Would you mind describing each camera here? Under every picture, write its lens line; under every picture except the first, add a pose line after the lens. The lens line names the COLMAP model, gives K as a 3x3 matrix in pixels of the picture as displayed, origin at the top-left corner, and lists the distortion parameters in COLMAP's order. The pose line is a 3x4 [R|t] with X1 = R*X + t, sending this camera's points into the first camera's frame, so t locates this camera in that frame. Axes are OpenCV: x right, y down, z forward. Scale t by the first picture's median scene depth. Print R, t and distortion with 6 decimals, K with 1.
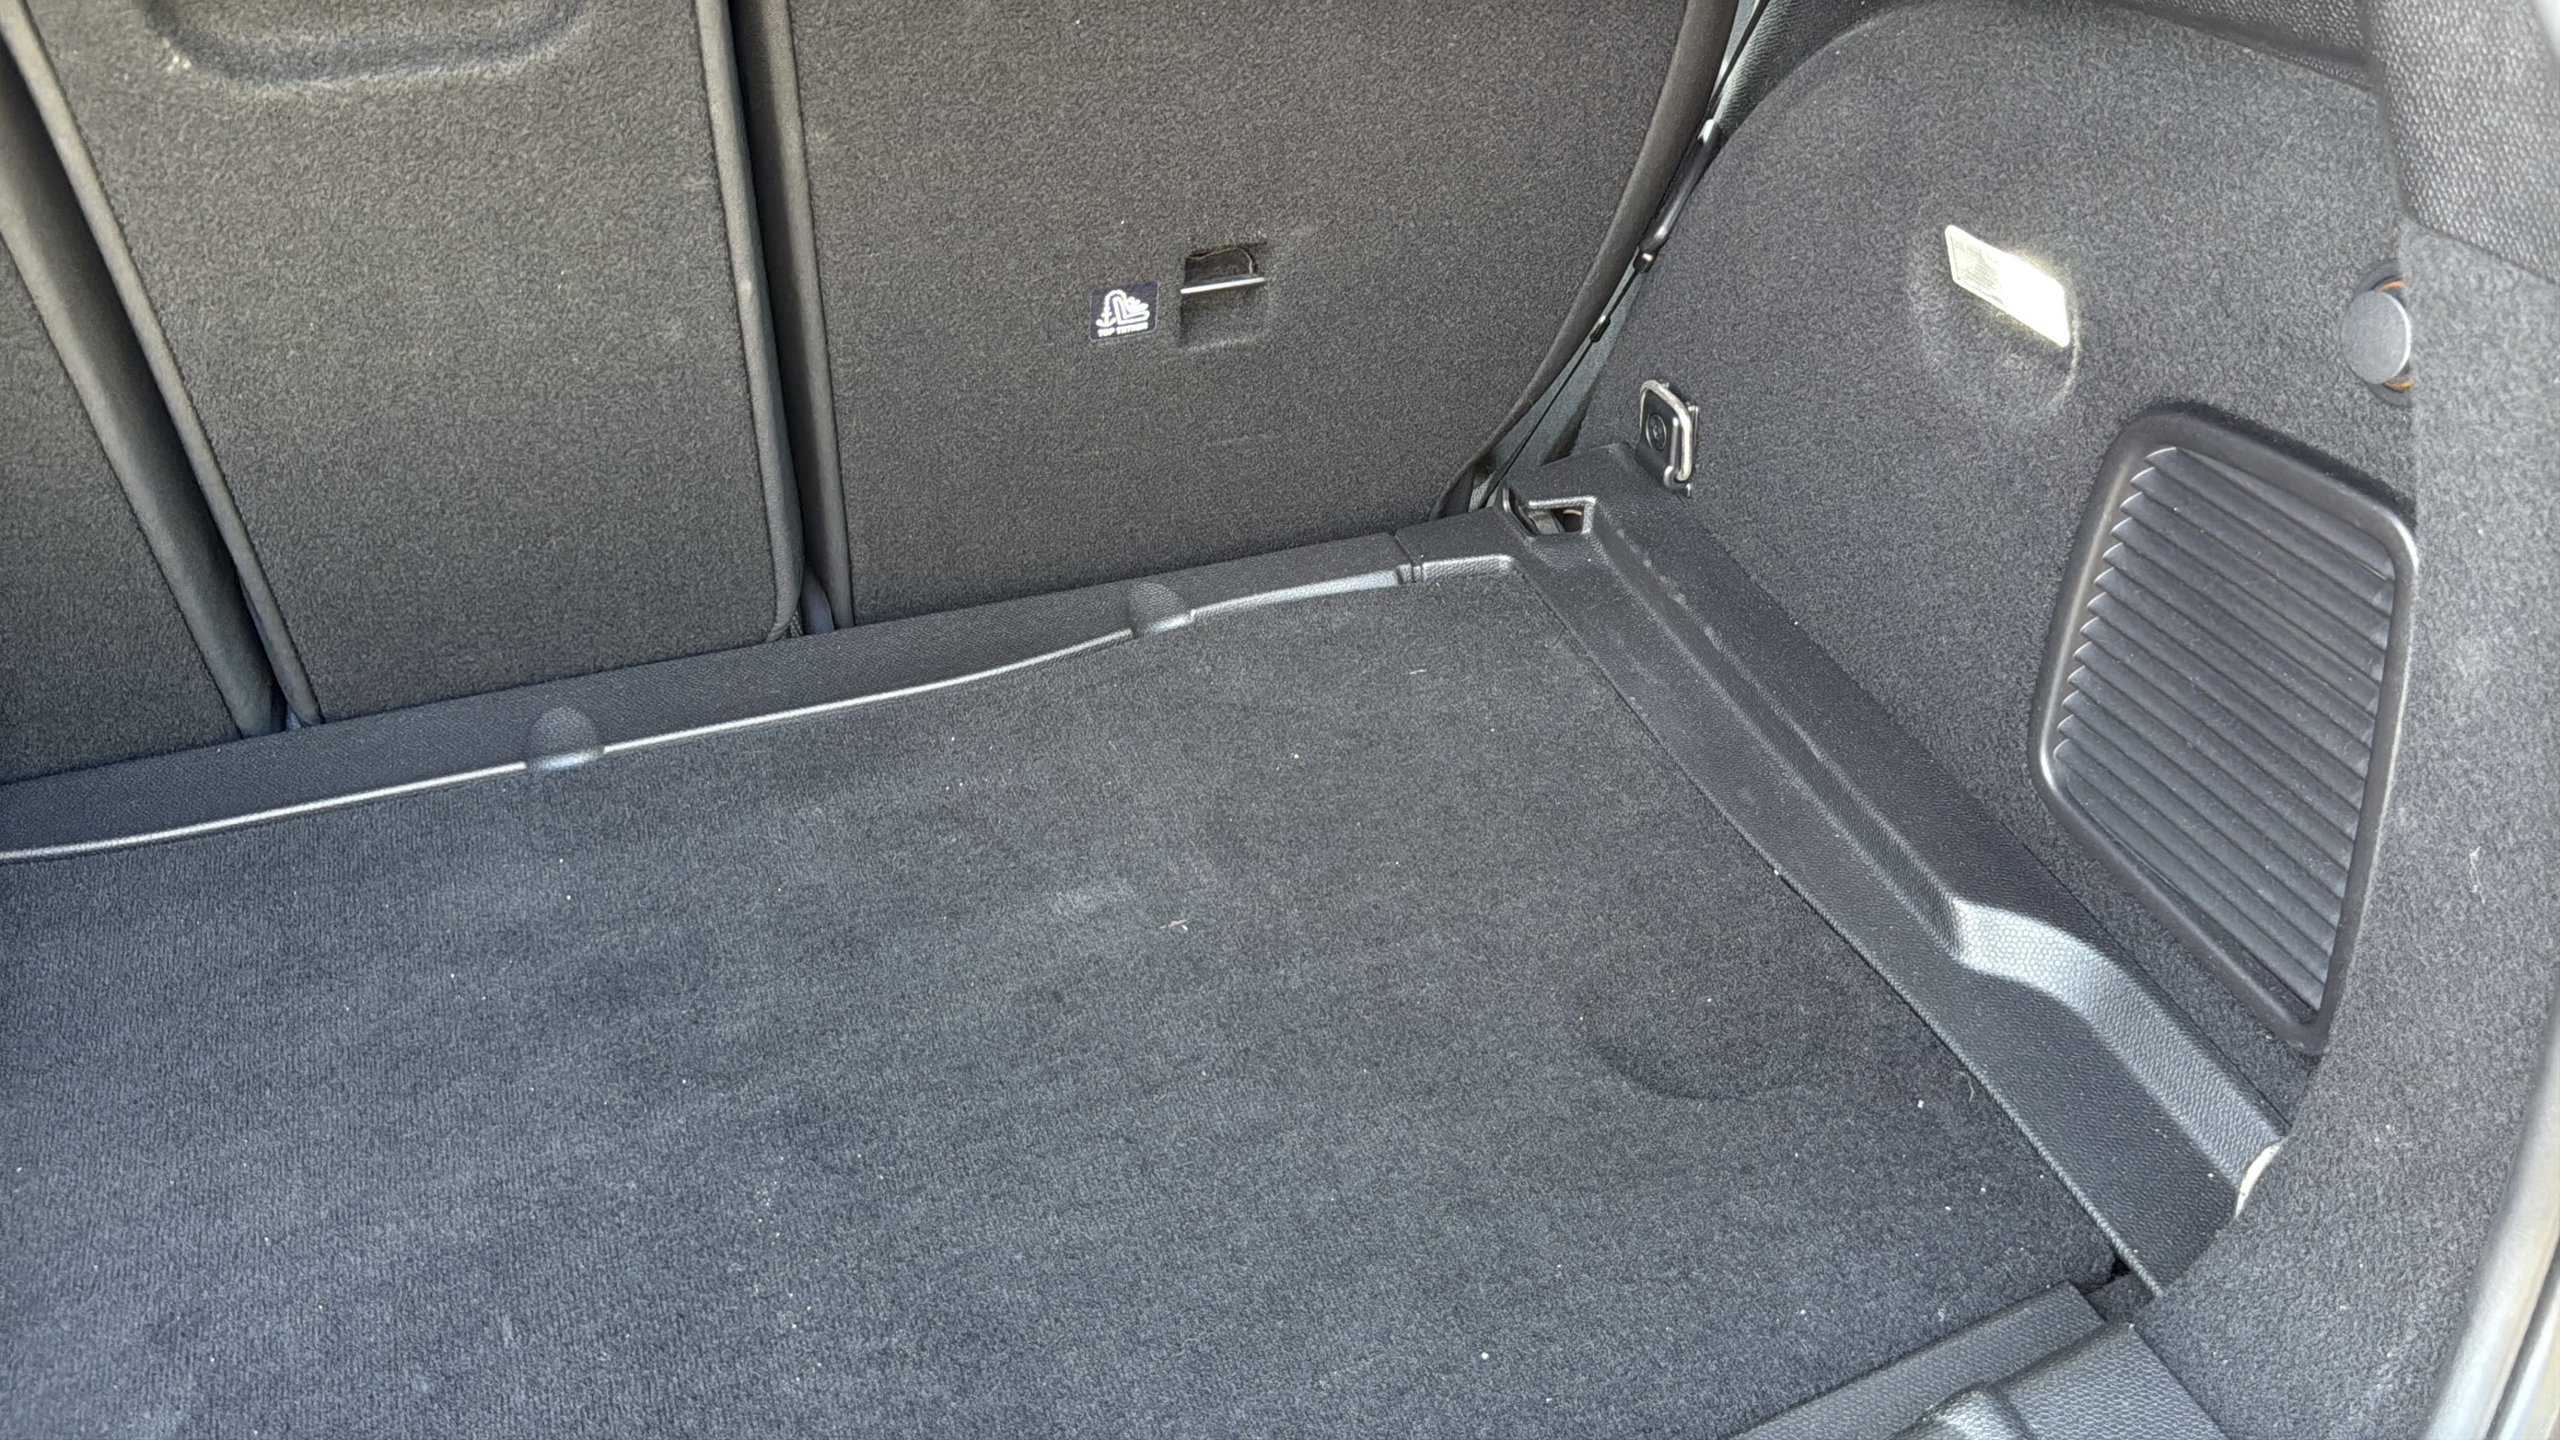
lens RADIAL K [[2179.3, 0, 1337.0], [0, 2179.3, 678.7], [0, 0, 1]] dist [0.153048, -0.299537]
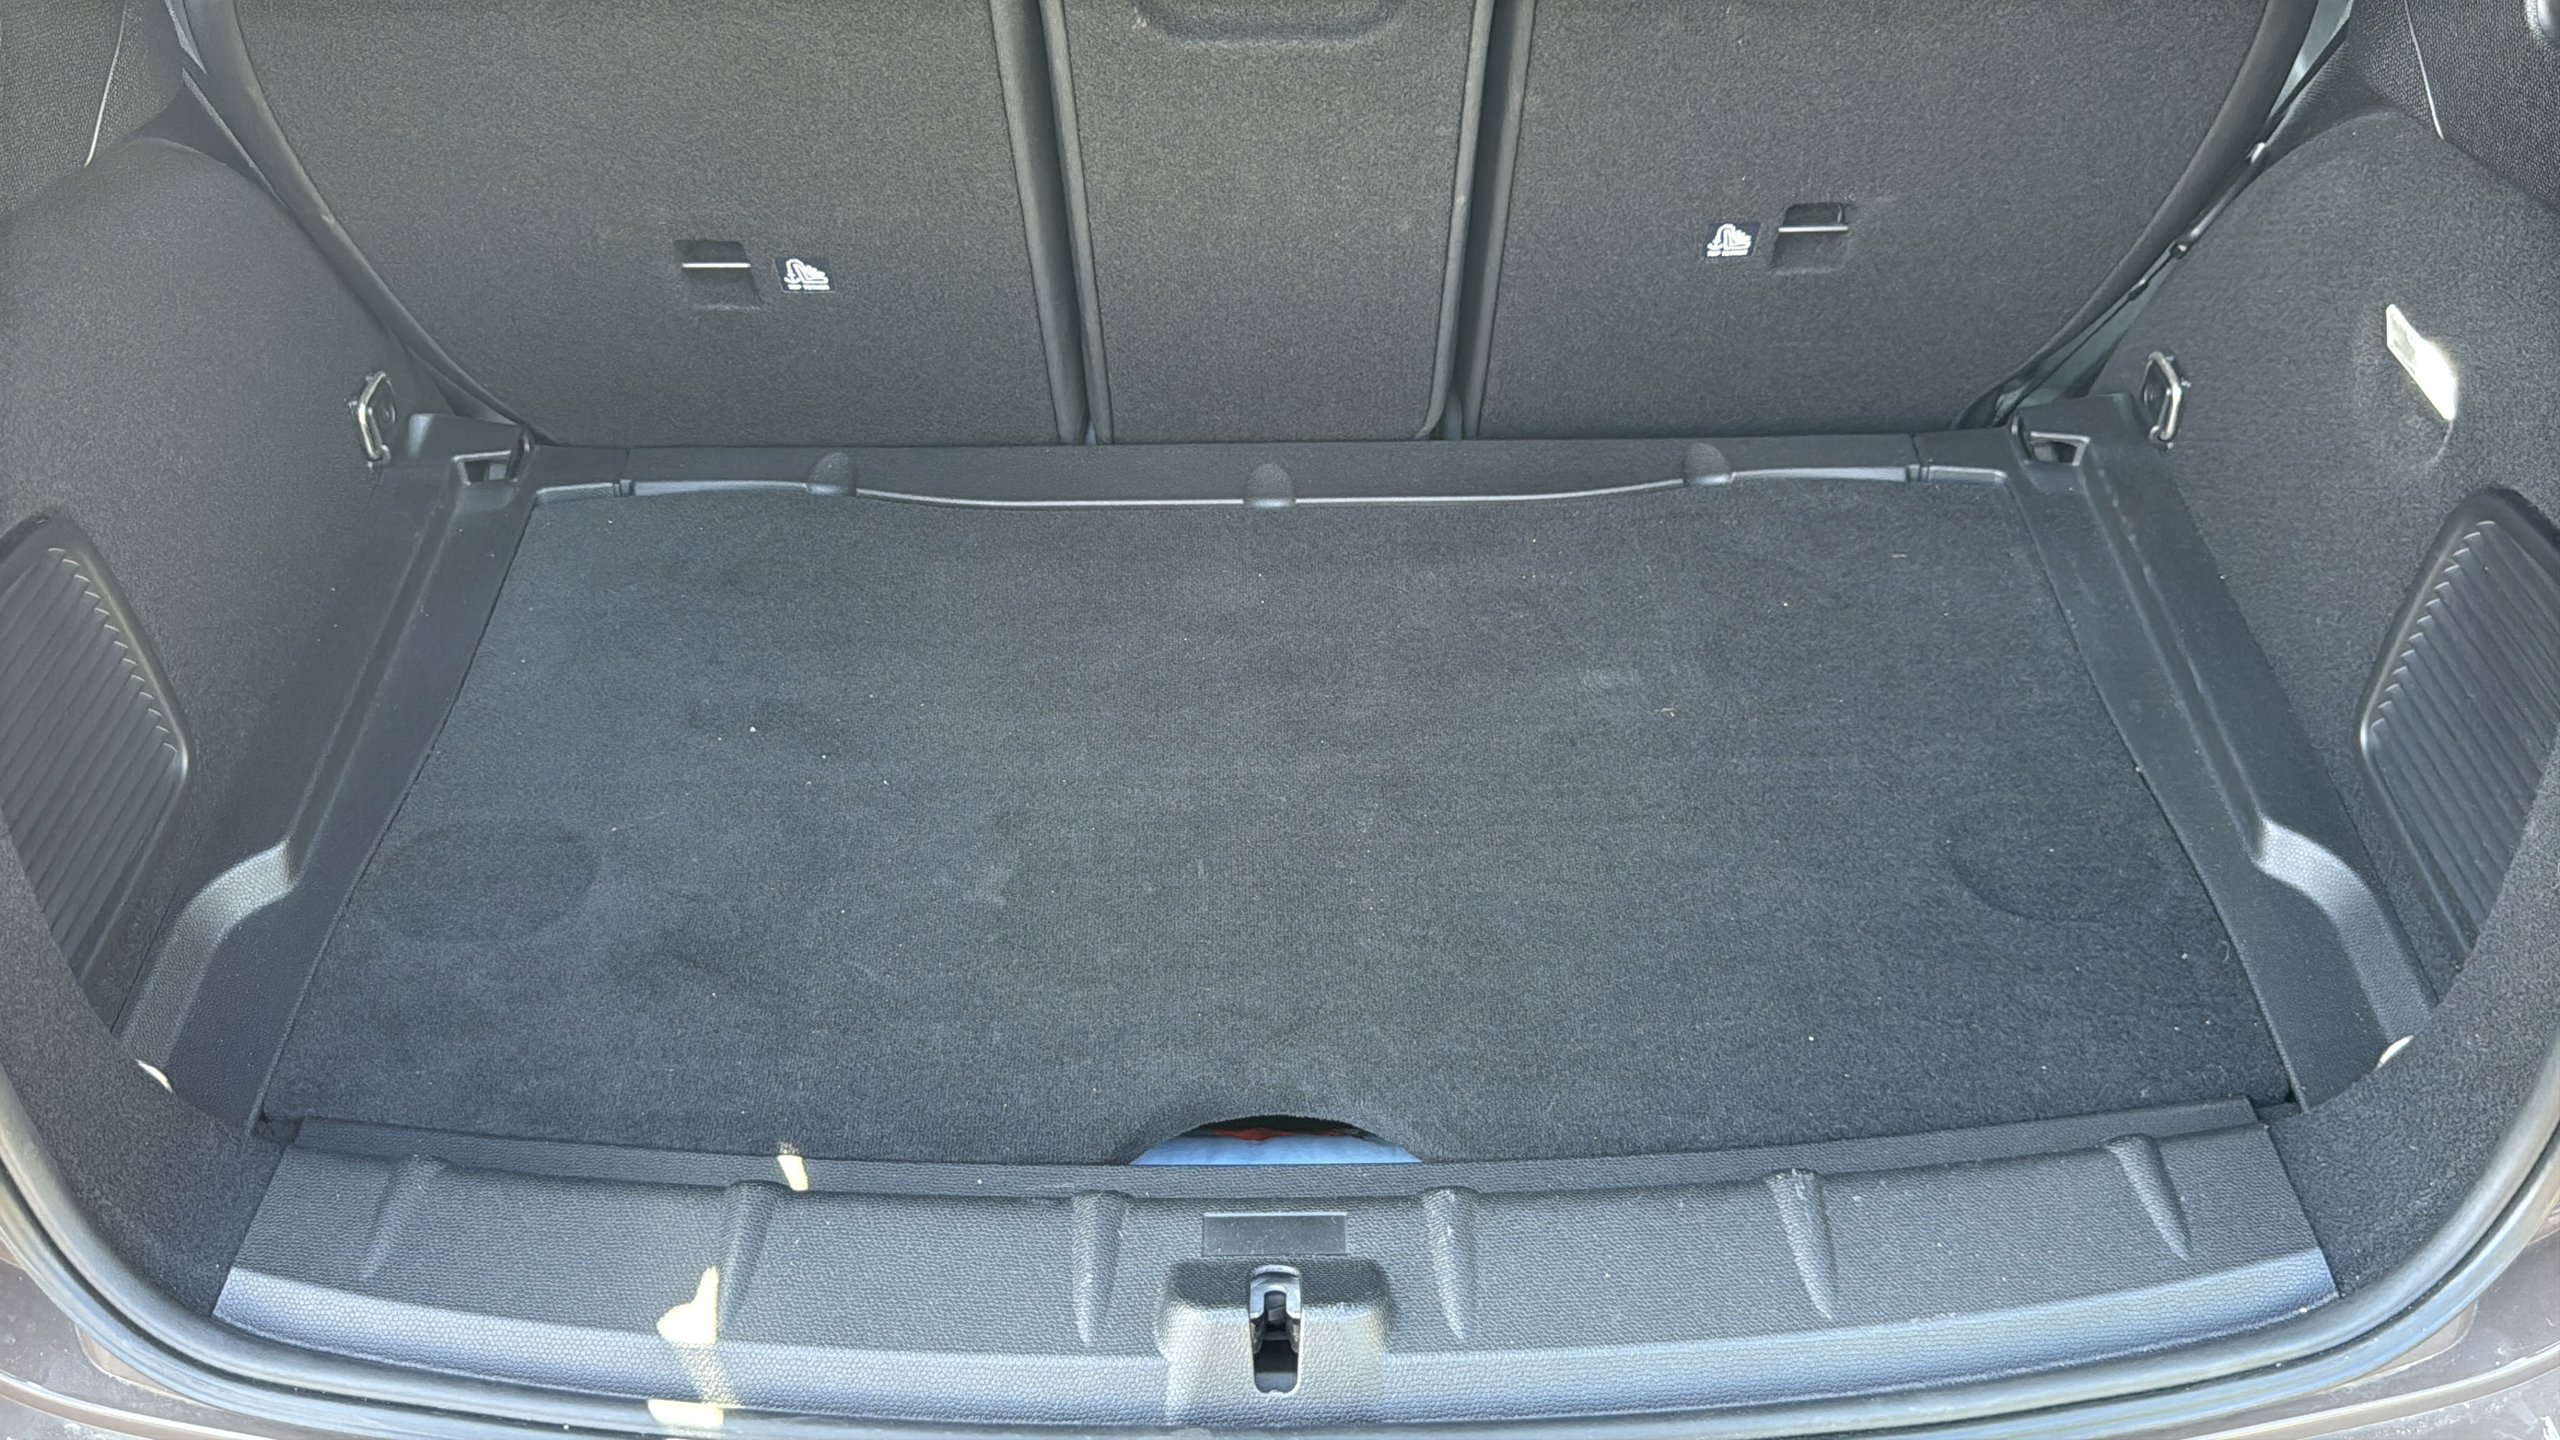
lens RADIAL K [[2194.2, 0, 1262.3], [0, 2194.2, 742.9], [0, 0, 1]] dist [0.169039, -0.397854]
pose [[0.943320, 0.217866, -0.250362, 0.038590], [-0.177178, 0.968462, 0.175184, -0.066376], [0.280632, -0.120896, 0.952171, -0.401580]]
